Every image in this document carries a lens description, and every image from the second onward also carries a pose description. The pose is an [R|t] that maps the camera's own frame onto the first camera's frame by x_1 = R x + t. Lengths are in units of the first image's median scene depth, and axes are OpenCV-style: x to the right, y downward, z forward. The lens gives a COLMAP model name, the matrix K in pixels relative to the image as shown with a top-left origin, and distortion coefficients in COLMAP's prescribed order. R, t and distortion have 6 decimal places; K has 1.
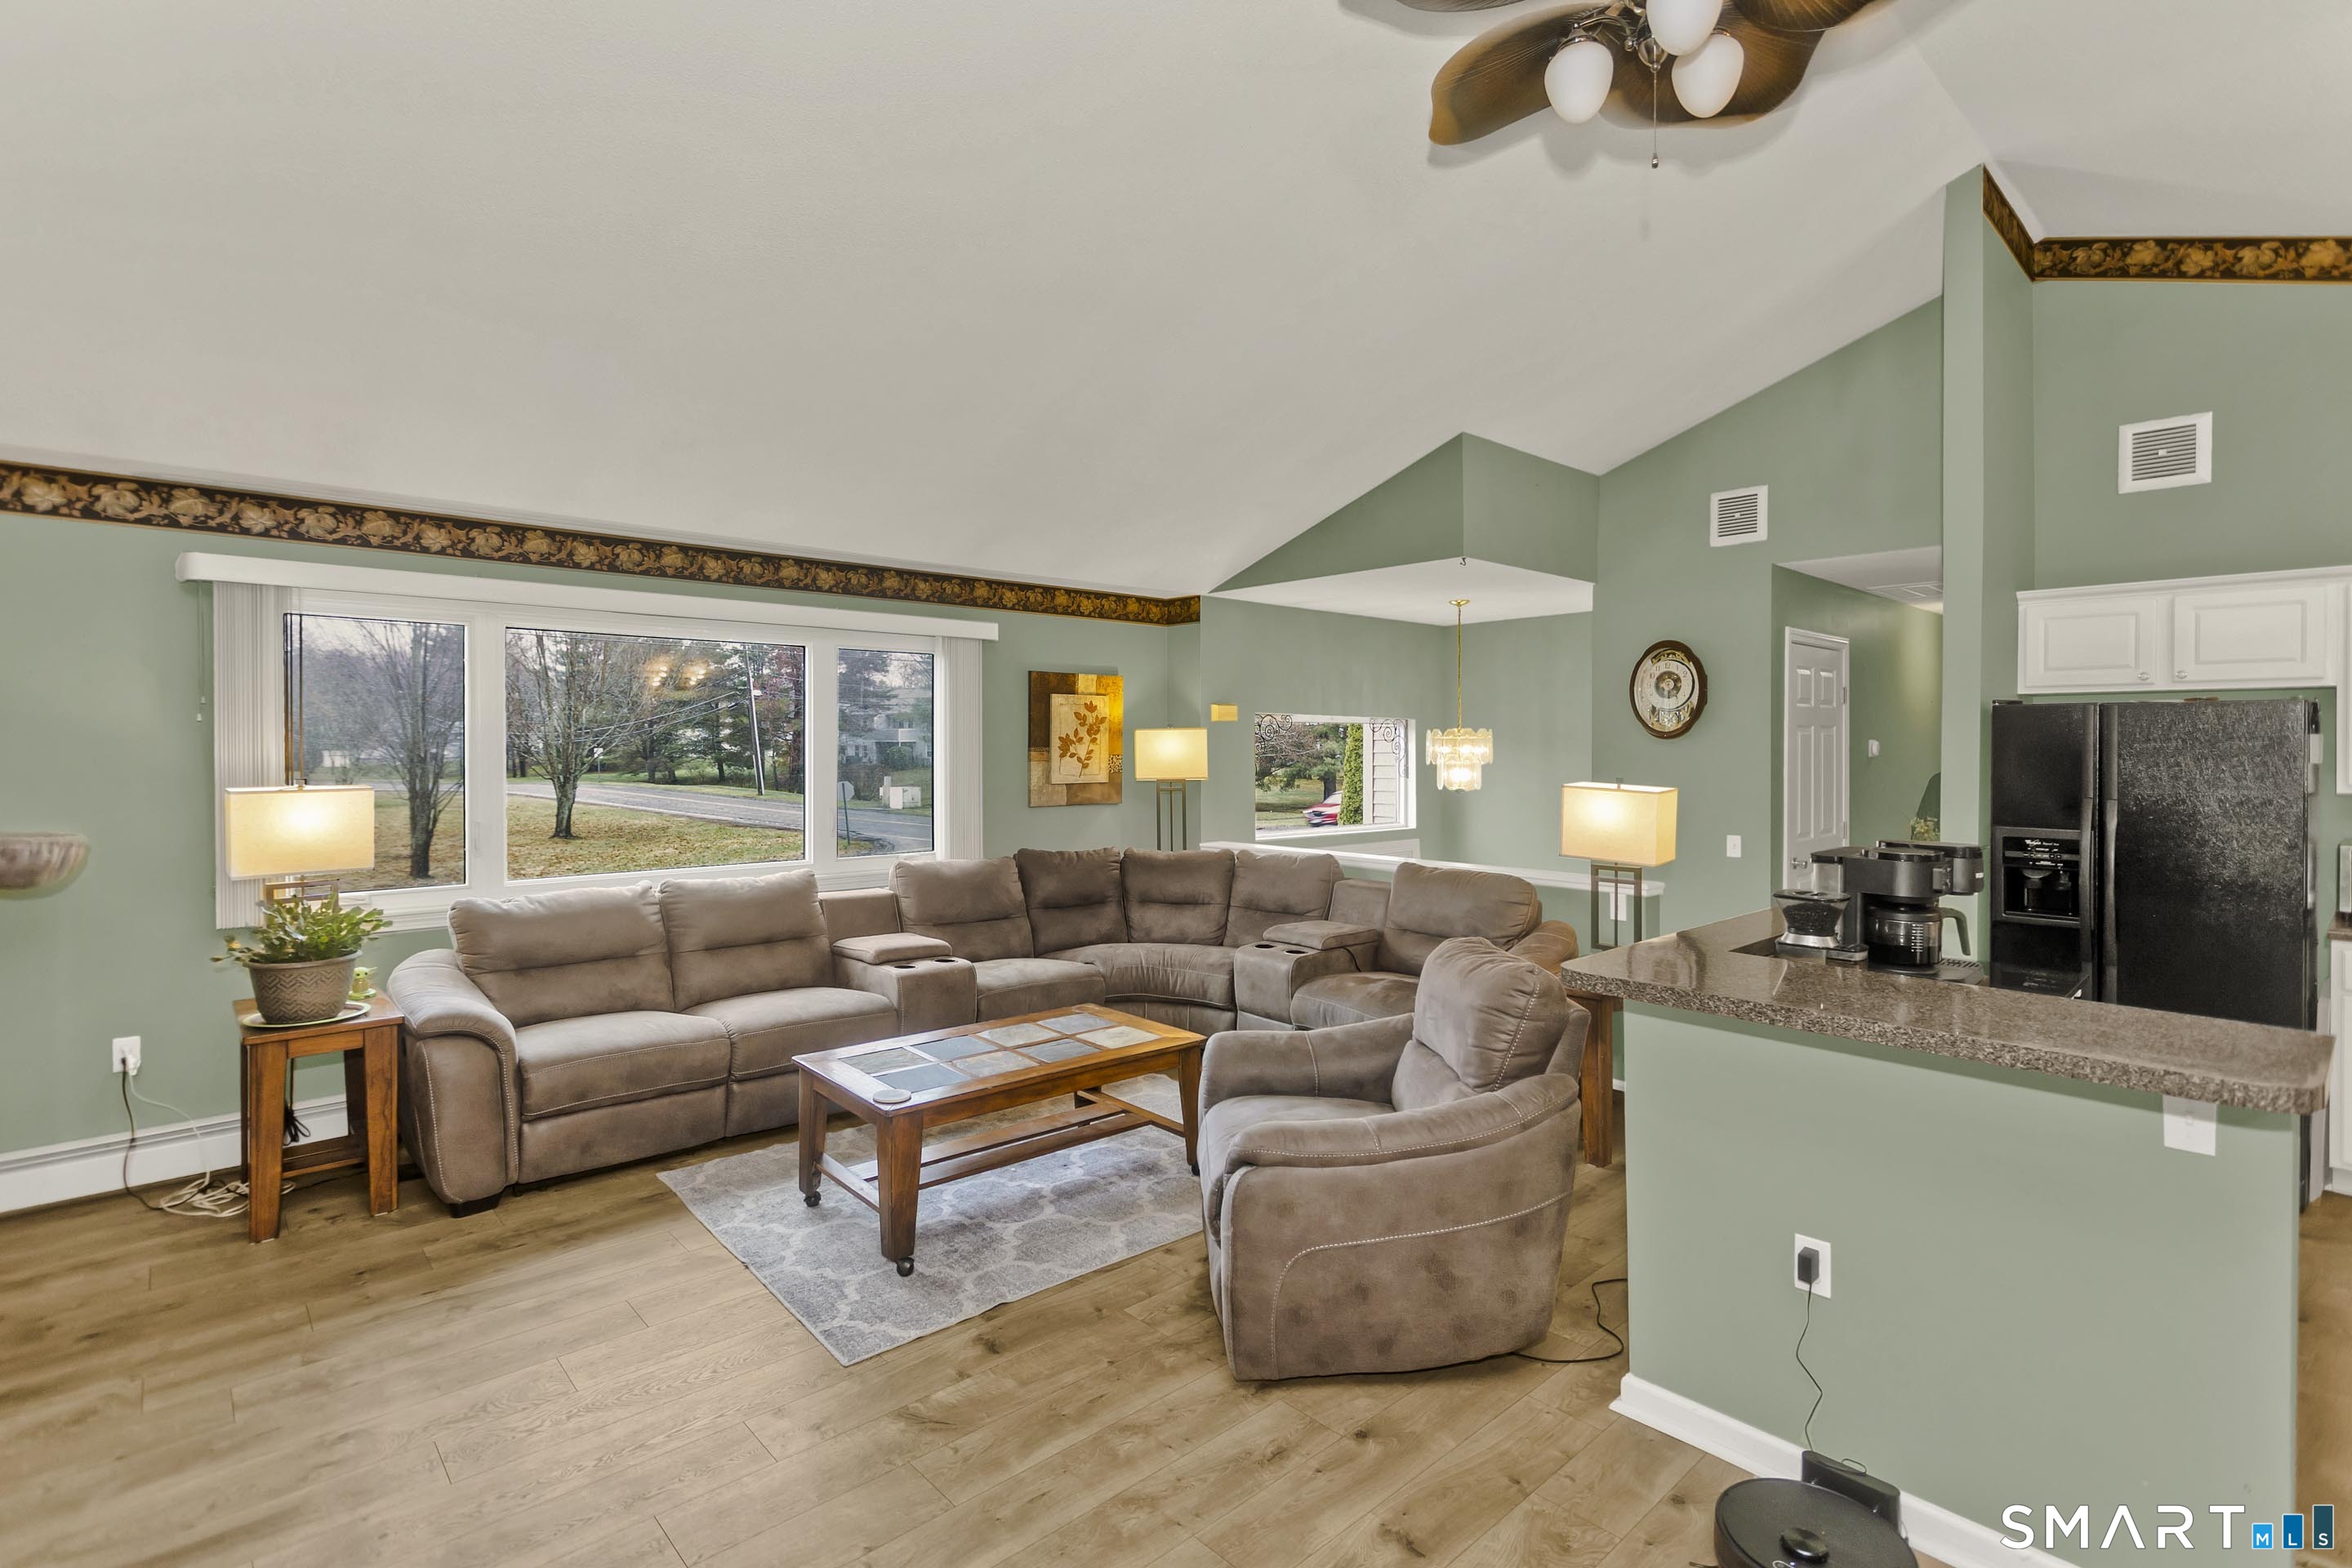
lens RADIAL K [[1121.9, 0, 1181.9], [0, 1121.9, 752.1], [0, 0, 1]] dist [-0.002695, 0.000318]
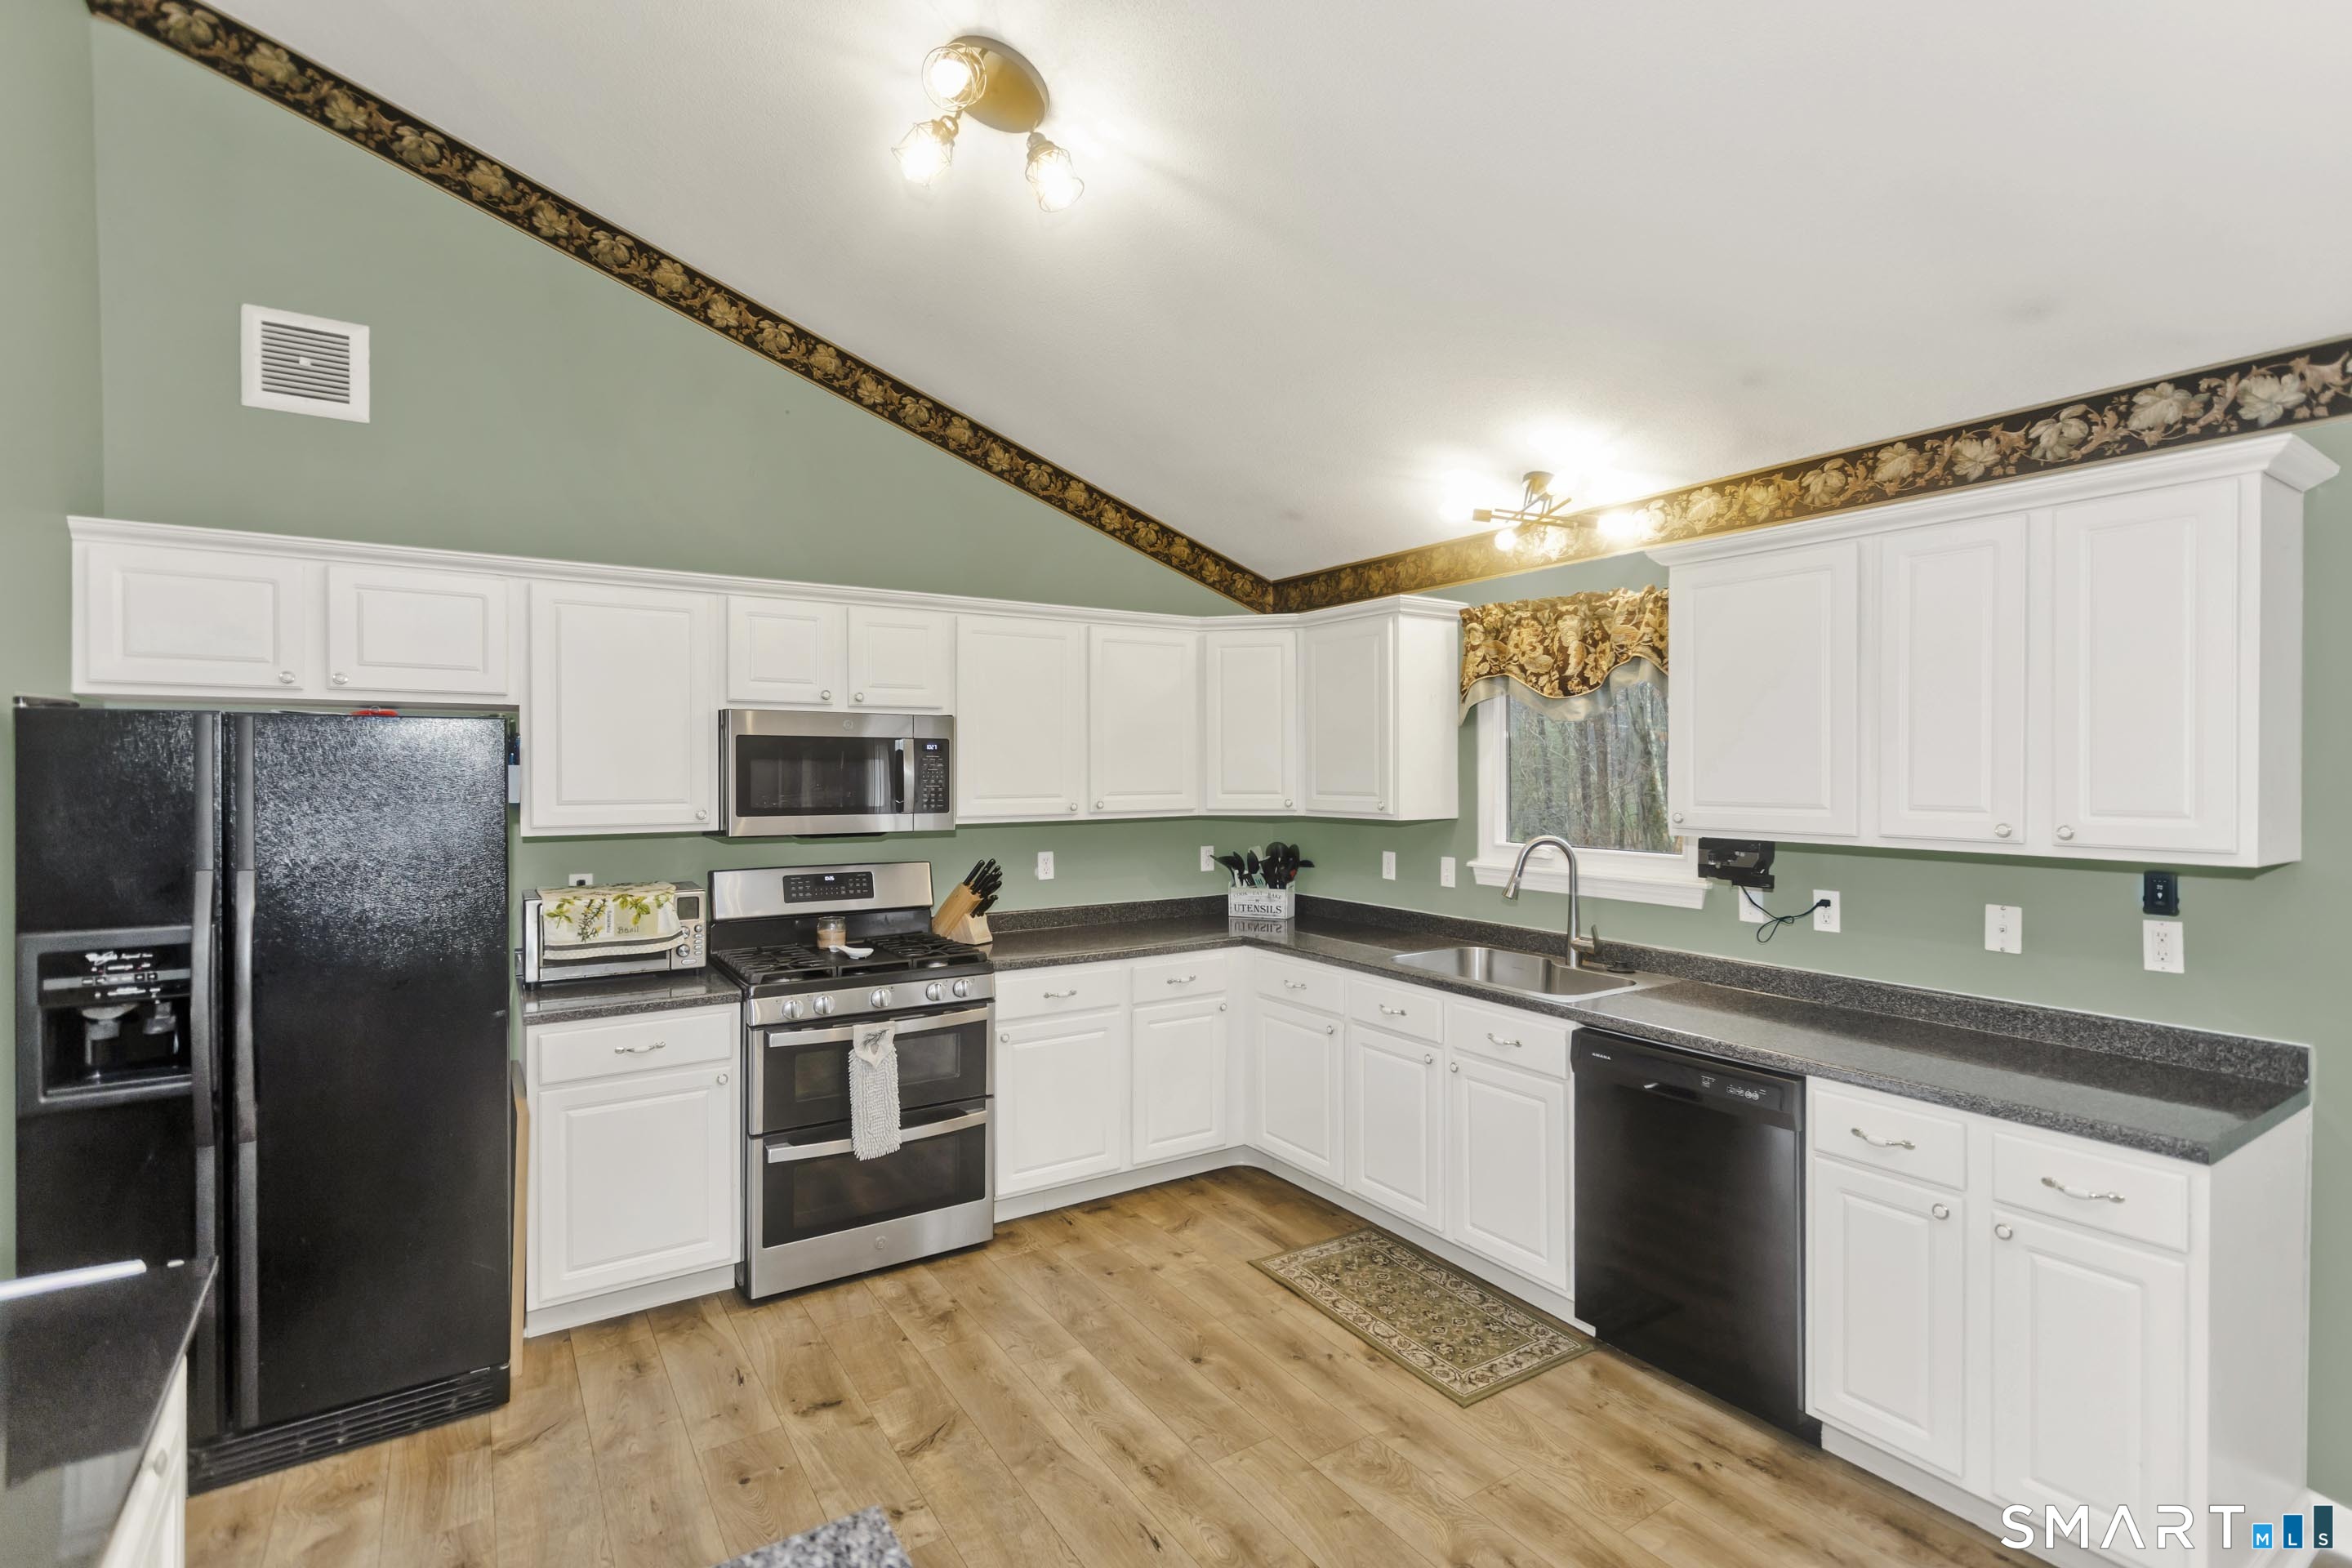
lens RADIAL K [[1111.4, 0, 1189.8], [0, 1111.4, 772.8], [0, 0, 1]] dist [0.002274, 0.001100]
pose [[0.148697, -0.003180, 0.988878, 0.206368], [0.005803, 0.999980, 0.002344, -0.006389], [-0.988866, 0.005390, 0.148712, 0.269851]]
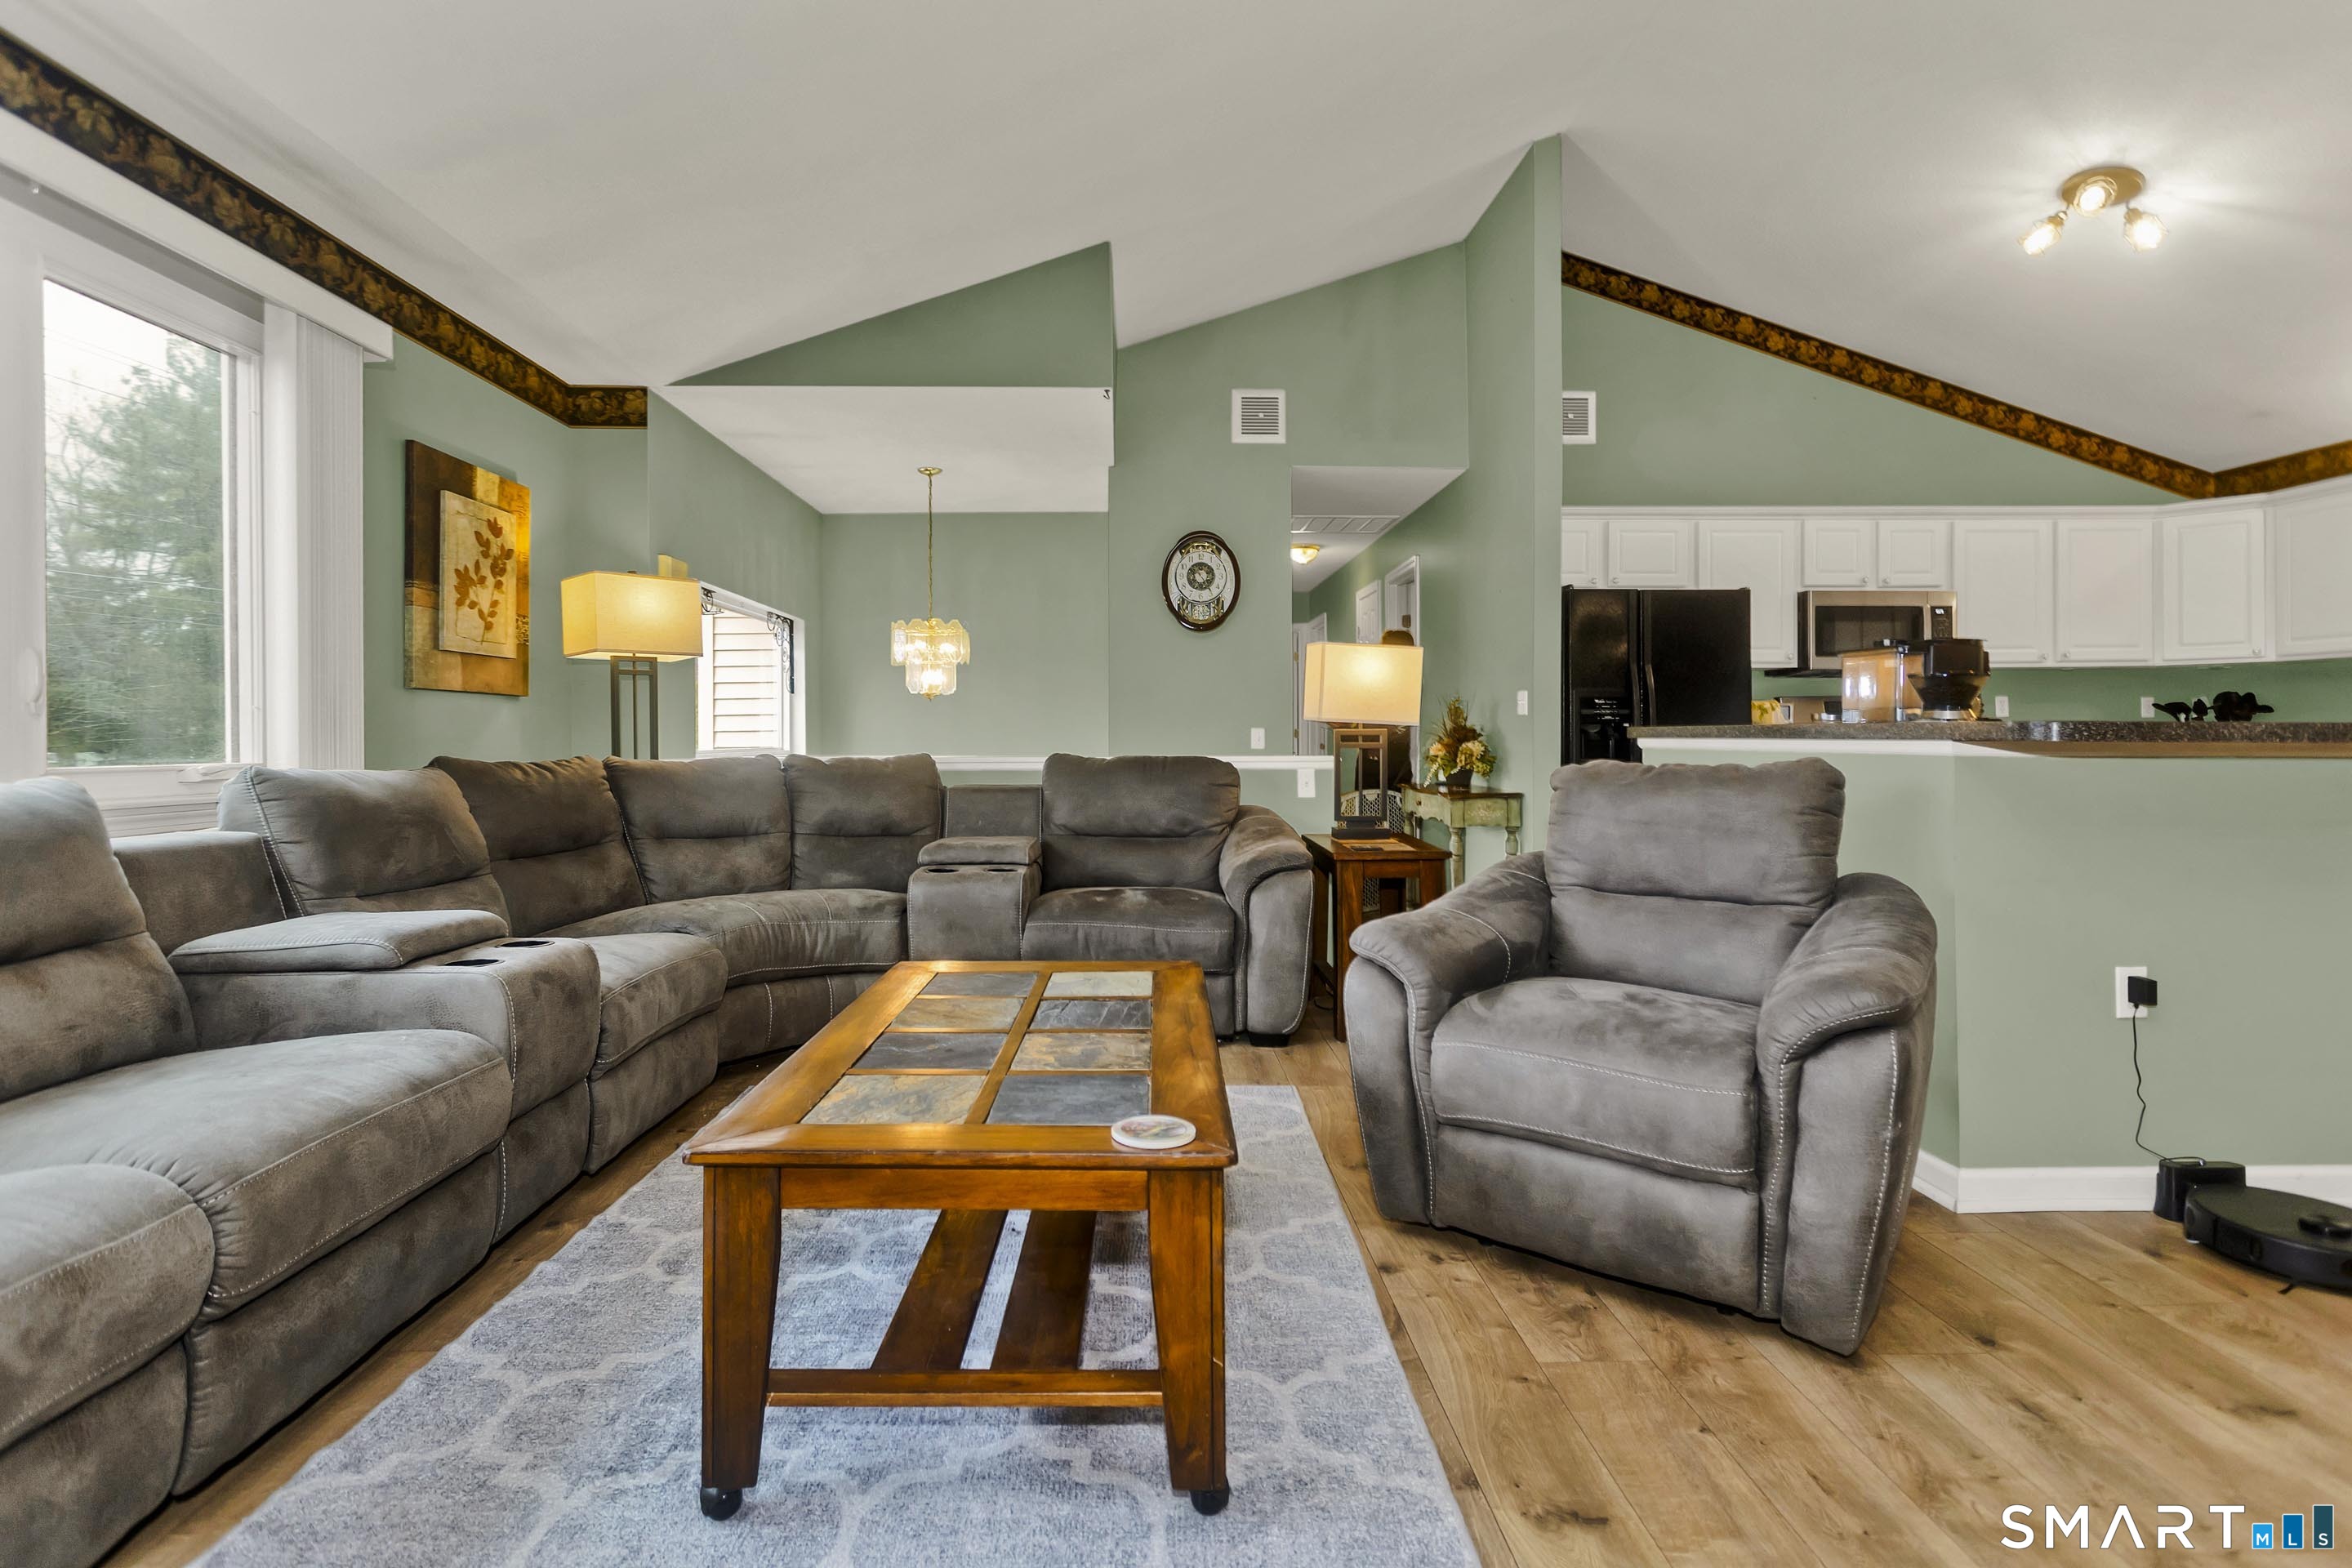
lens RADIAL K [[1119.9, 0, 1149.5], [0, 1119.9, 740.1], [0, 0, 1]] dist [0.004406, 0.000673]
pose [[0.653478, -0.003838, 0.756936, -0.342126], [0.008627, 0.999960, -0.002378, 0.085606], [-0.756897, 0.008084, 0.653484, 0.401887]]
